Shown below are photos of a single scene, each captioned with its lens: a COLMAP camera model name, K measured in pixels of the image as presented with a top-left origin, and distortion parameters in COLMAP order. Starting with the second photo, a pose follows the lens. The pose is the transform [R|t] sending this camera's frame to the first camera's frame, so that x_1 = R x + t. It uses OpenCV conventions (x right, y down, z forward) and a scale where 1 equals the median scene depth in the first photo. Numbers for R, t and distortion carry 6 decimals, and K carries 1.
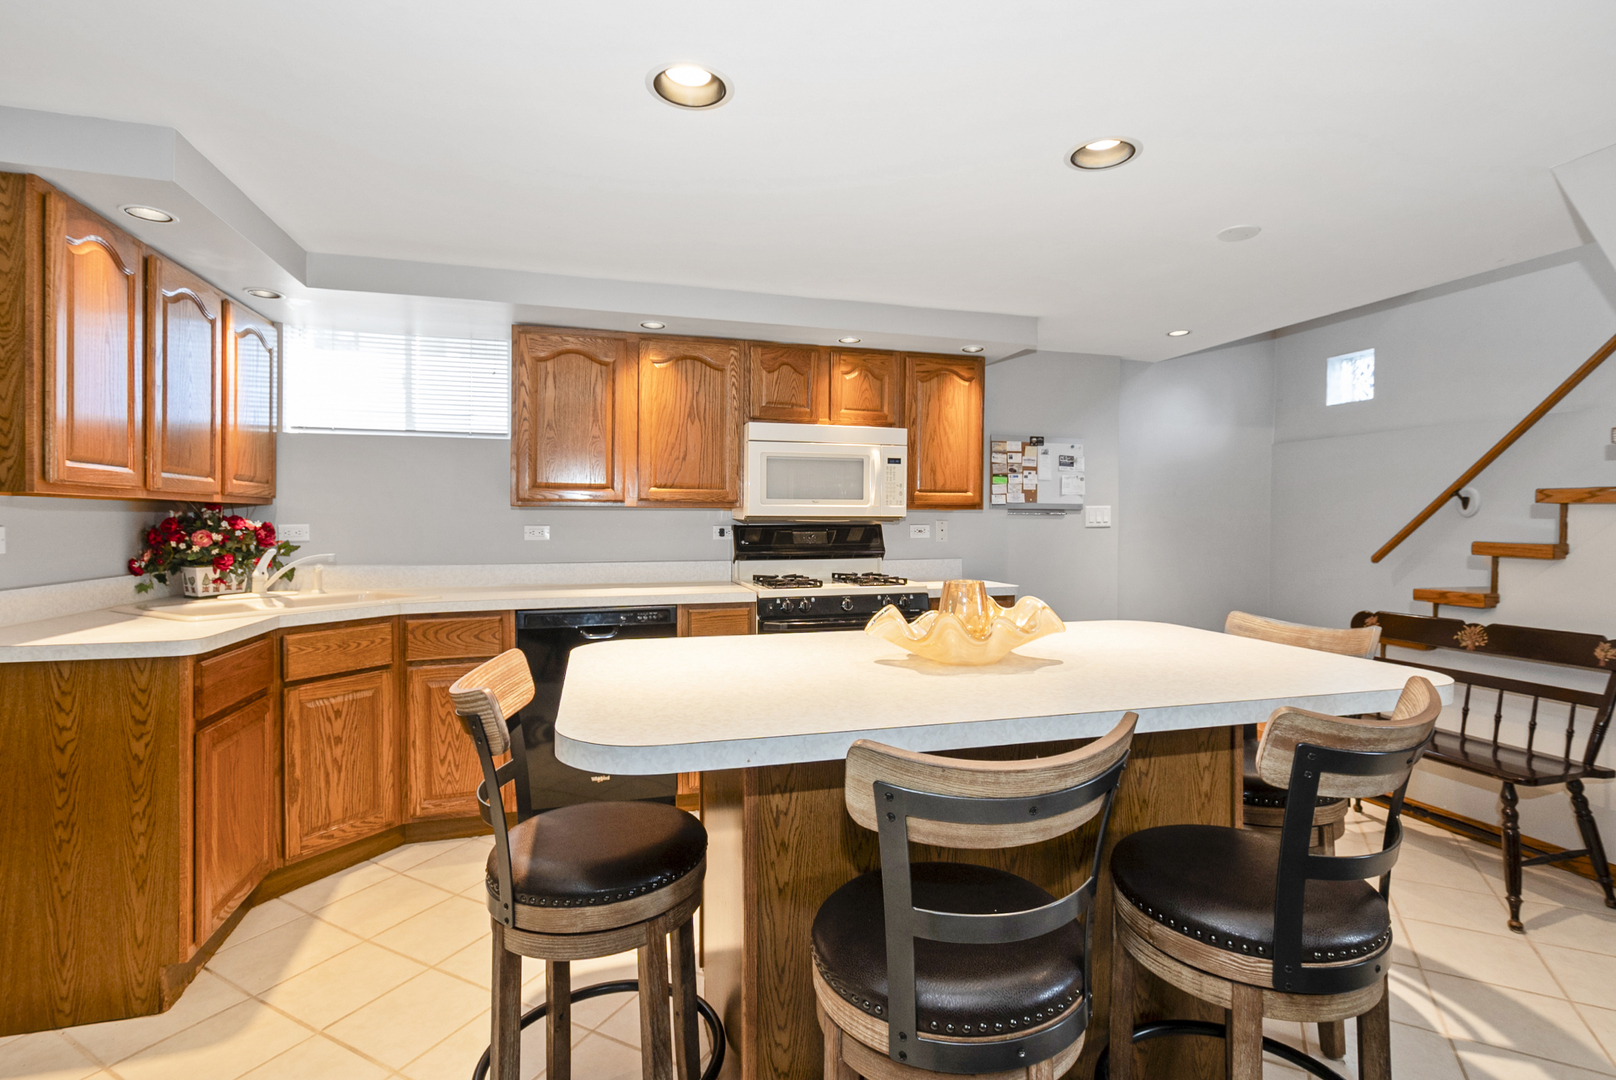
lens RADIAL K [[770.4, 0, 808.1], [0, 770.4, 522.9], [0, 0, 1]] dist [0.001619, 0.000546]
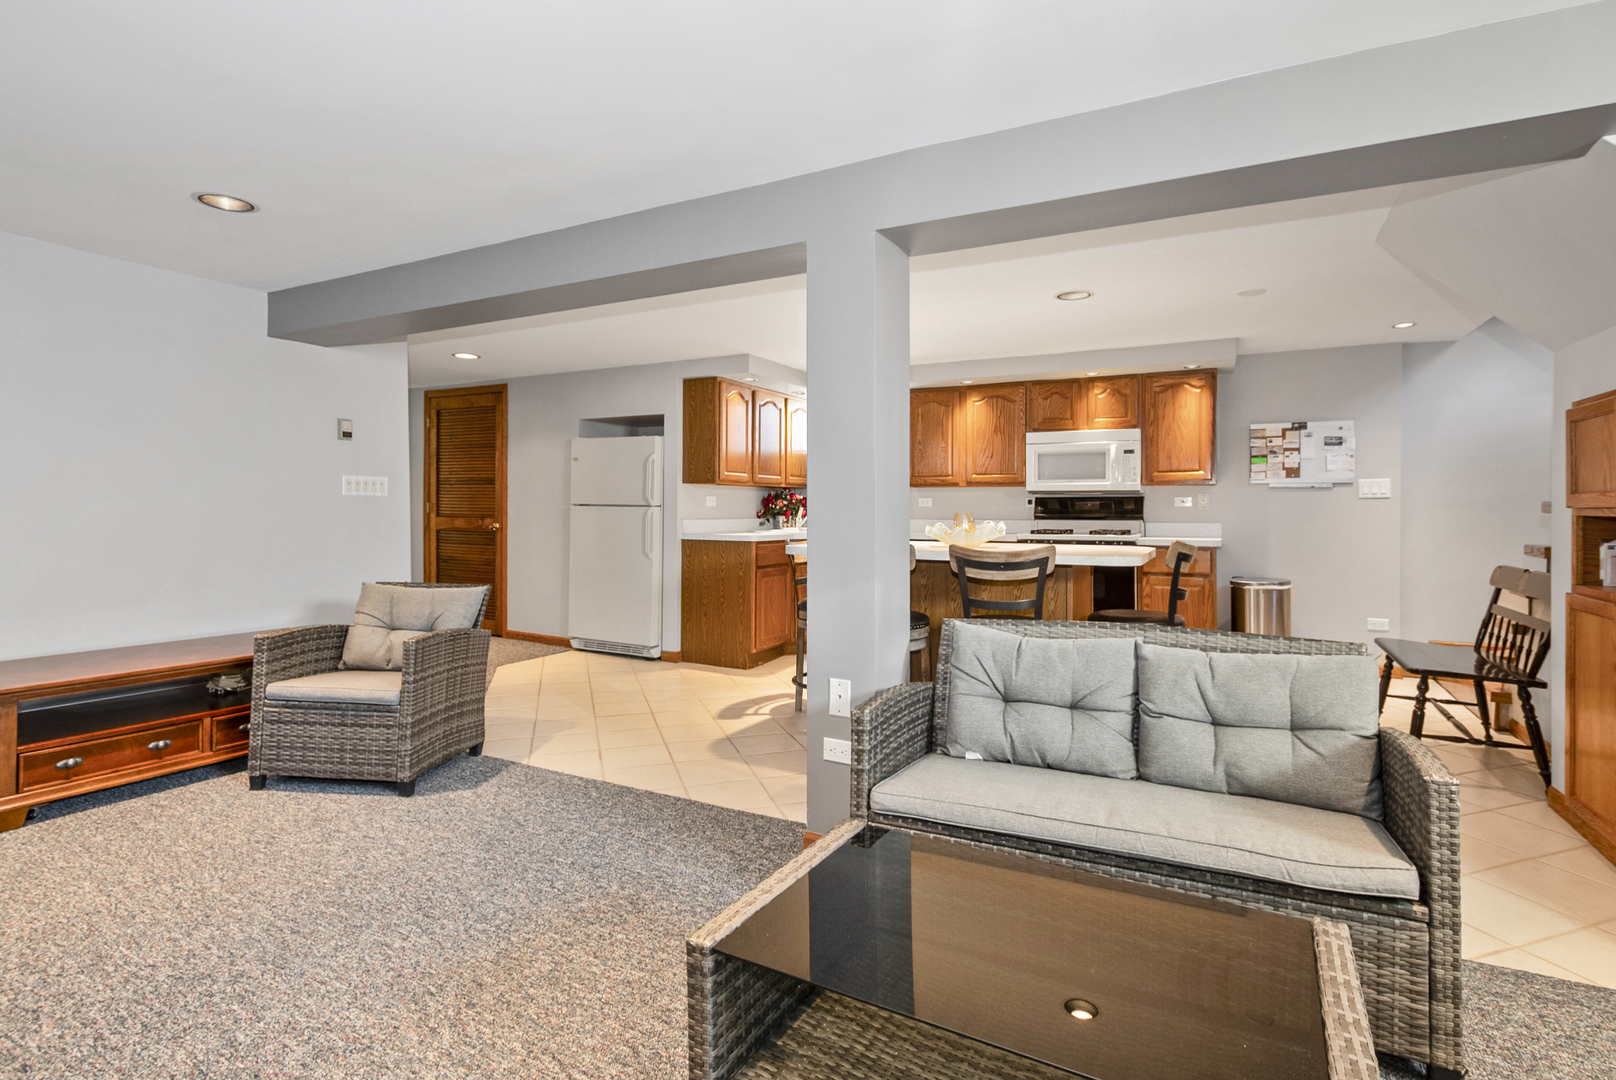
lens RADIAL K [[770.4, 0, 808.1], [0, 770.4, 522.9], [0, 0, 1]] dist [0.001619, 0.000546]
pose [[0.716075, 0.014610, -0.697871, 0.716969], [-0.005483, 0.999868, 0.015305, 0.036172], [0.698002, -0.007133, 0.716060, -0.476342]]
